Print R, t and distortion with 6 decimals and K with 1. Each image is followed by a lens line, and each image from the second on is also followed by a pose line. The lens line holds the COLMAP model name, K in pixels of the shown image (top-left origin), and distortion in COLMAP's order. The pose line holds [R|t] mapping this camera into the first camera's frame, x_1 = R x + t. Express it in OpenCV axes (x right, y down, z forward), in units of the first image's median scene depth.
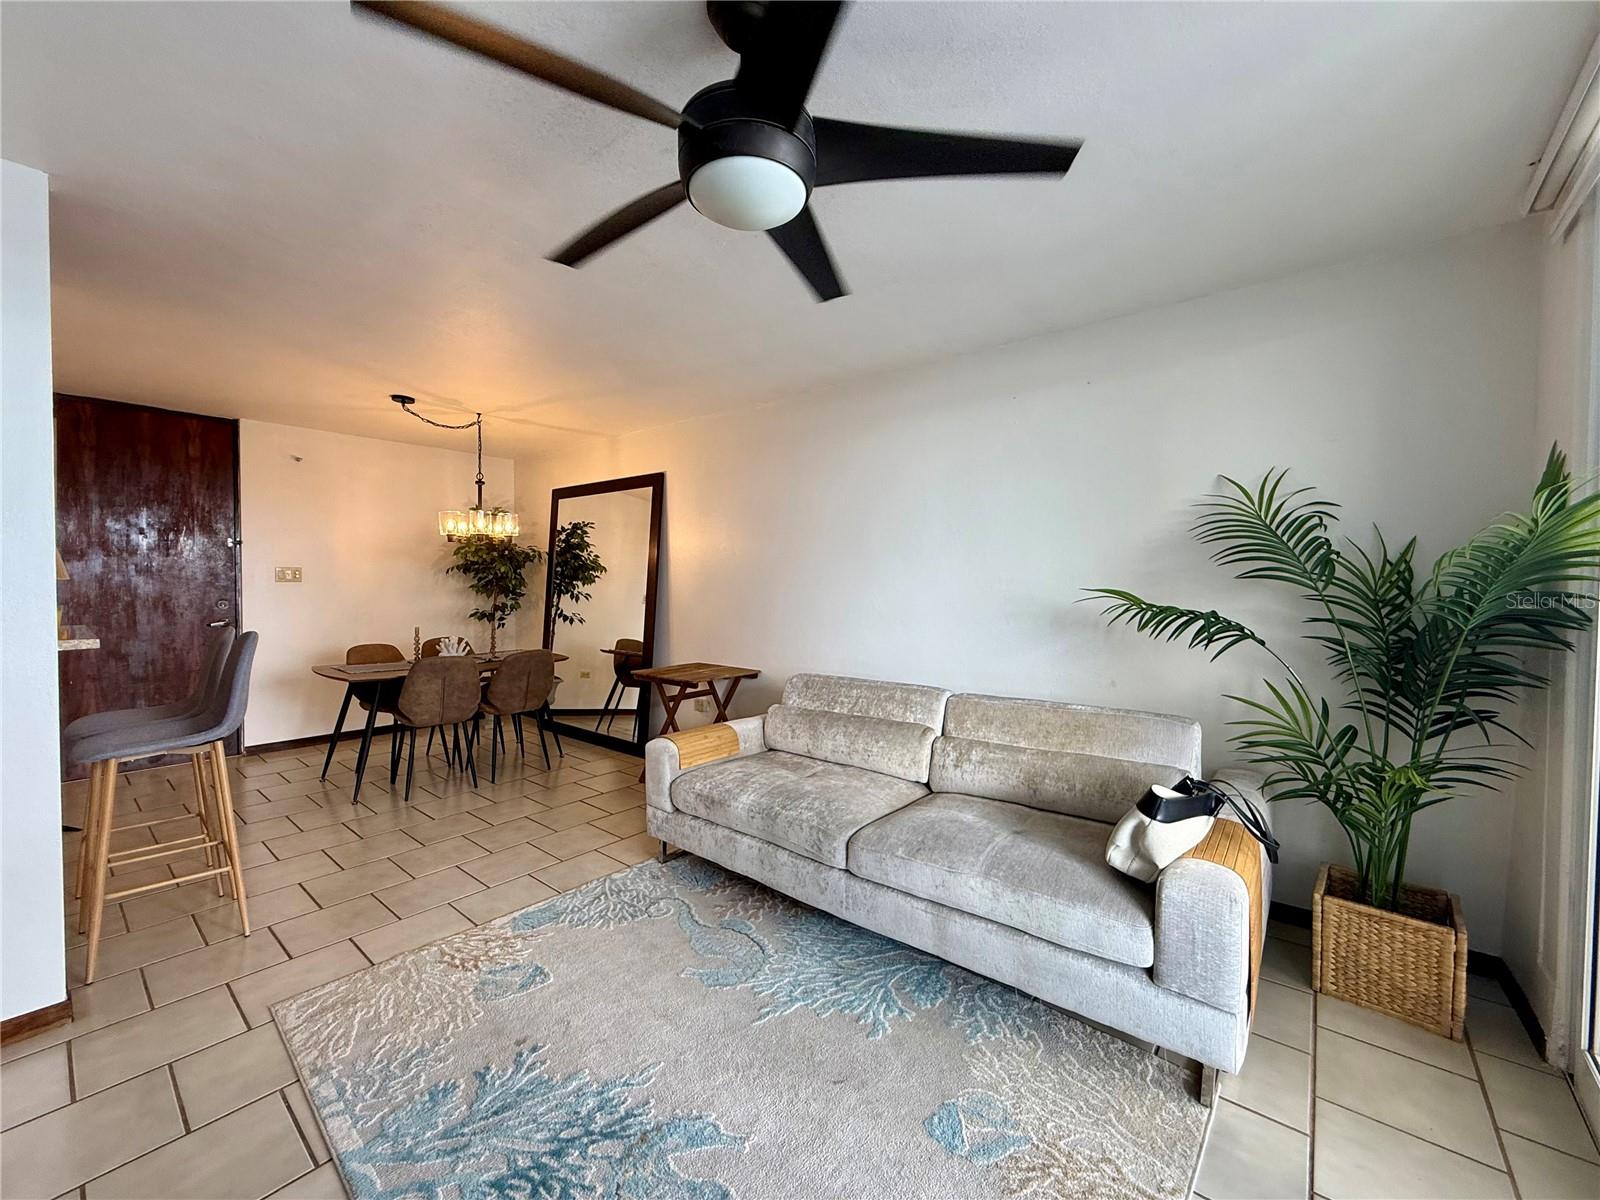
lens RADIAL K [[641.6, 0, 798.2], [0, 641.6, 598.3], [0, 0, 1]] dist [-0.000357, 0.001464]
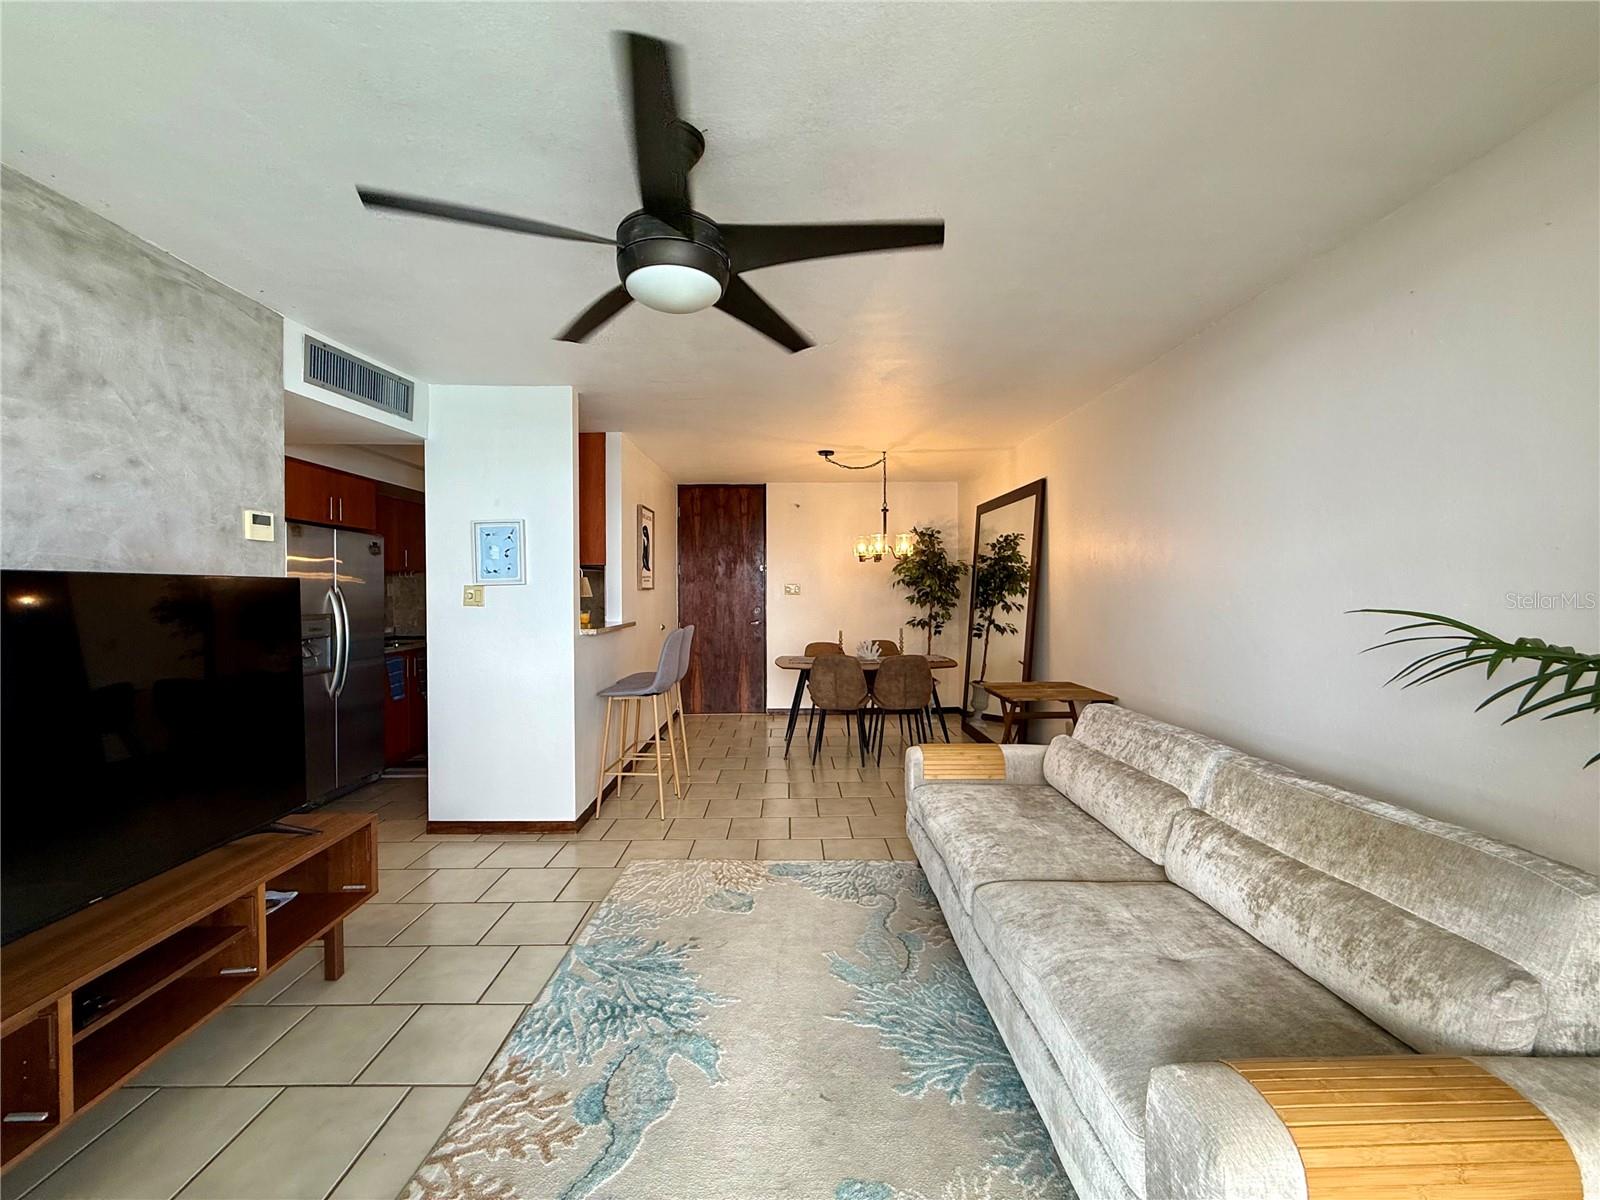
lens RADIAL K [[641.6, 0, 791.5], [0, 641.6, 597.4], [0, 0, 1]] dist [-0.000357, 0.001464]
pose [[0.643240, 0.000537, -0.765664, 0.324703], [-0.011816, 0.999888, -0.009225, -0.007599], [0.765573, 0.014981, 0.643174, 0.123407]]
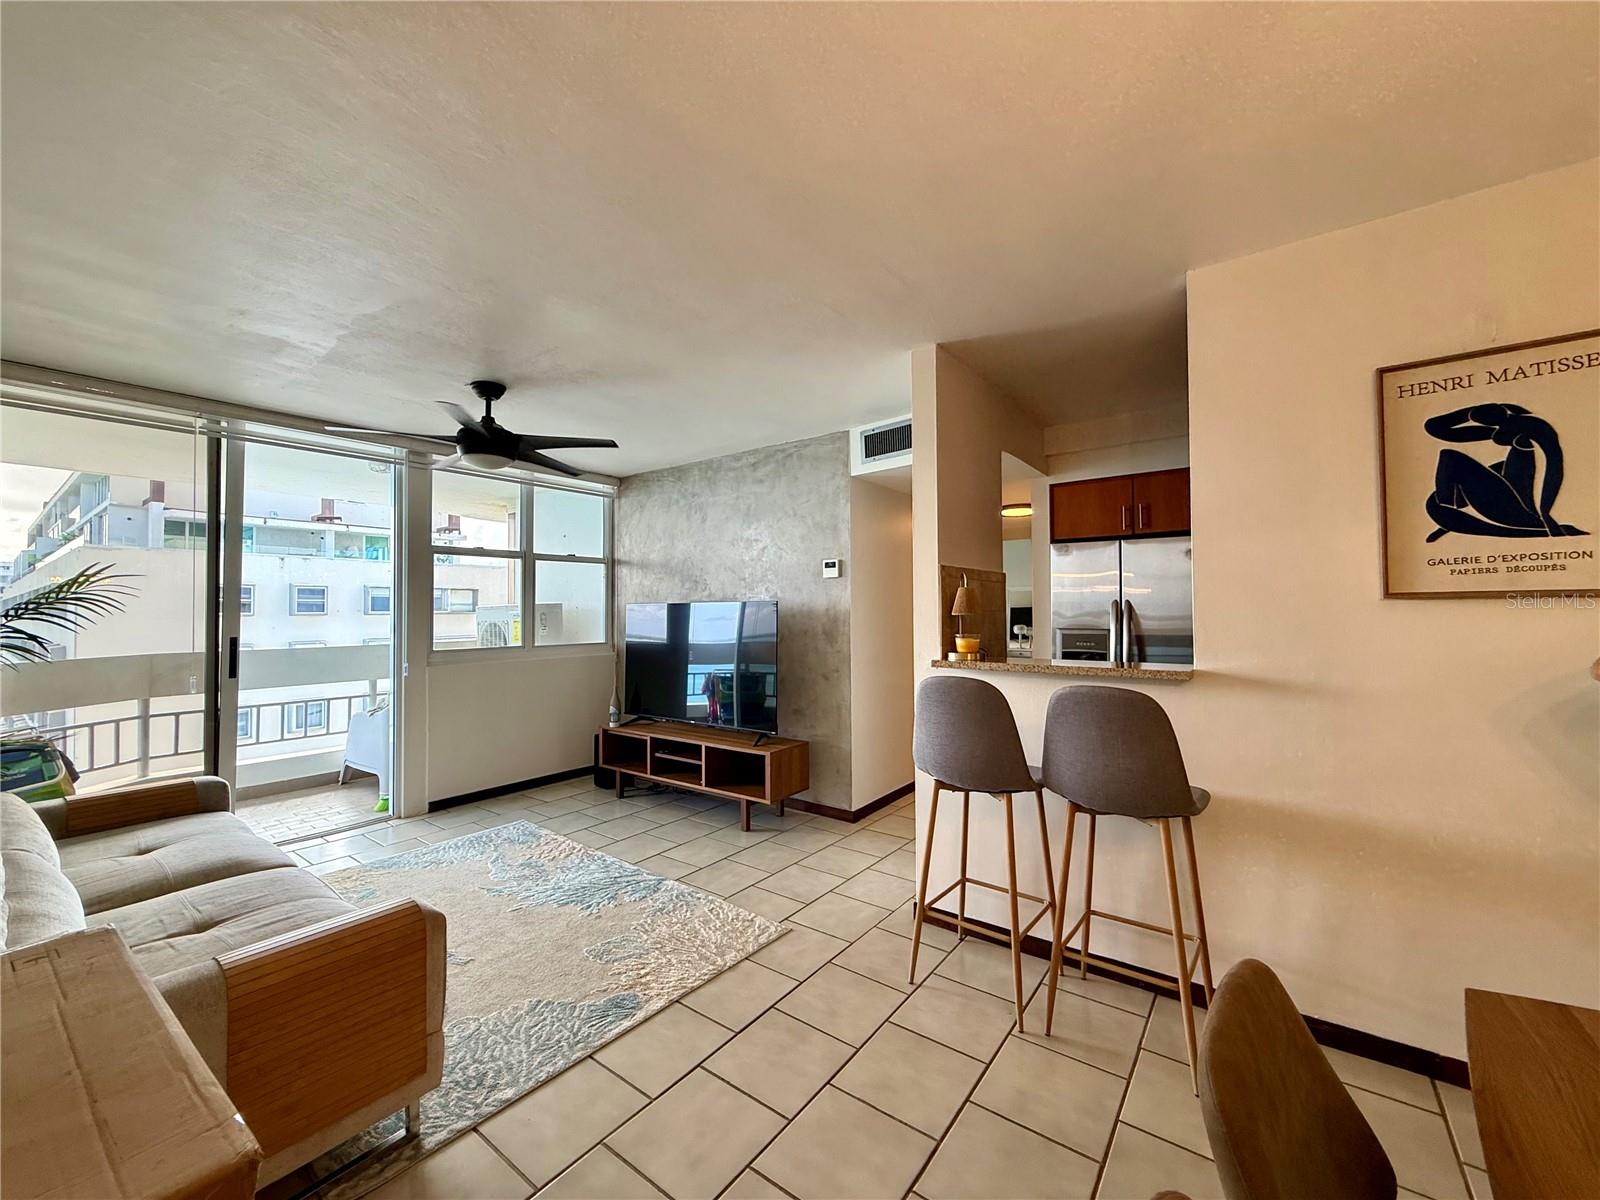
lens RADIAL K [[641.6, 0, 789.3], [0, 641.6, 610.1], [0, 0, 1]] dist [-0.000357, 0.001464]
pose [[-0.998466, -0.003731, -0.055236, -0.342739], [-0.004060, 0.999975, 0.005854, -0.016371], [0.055213, 0.006069, -0.998456, 1.115510]]
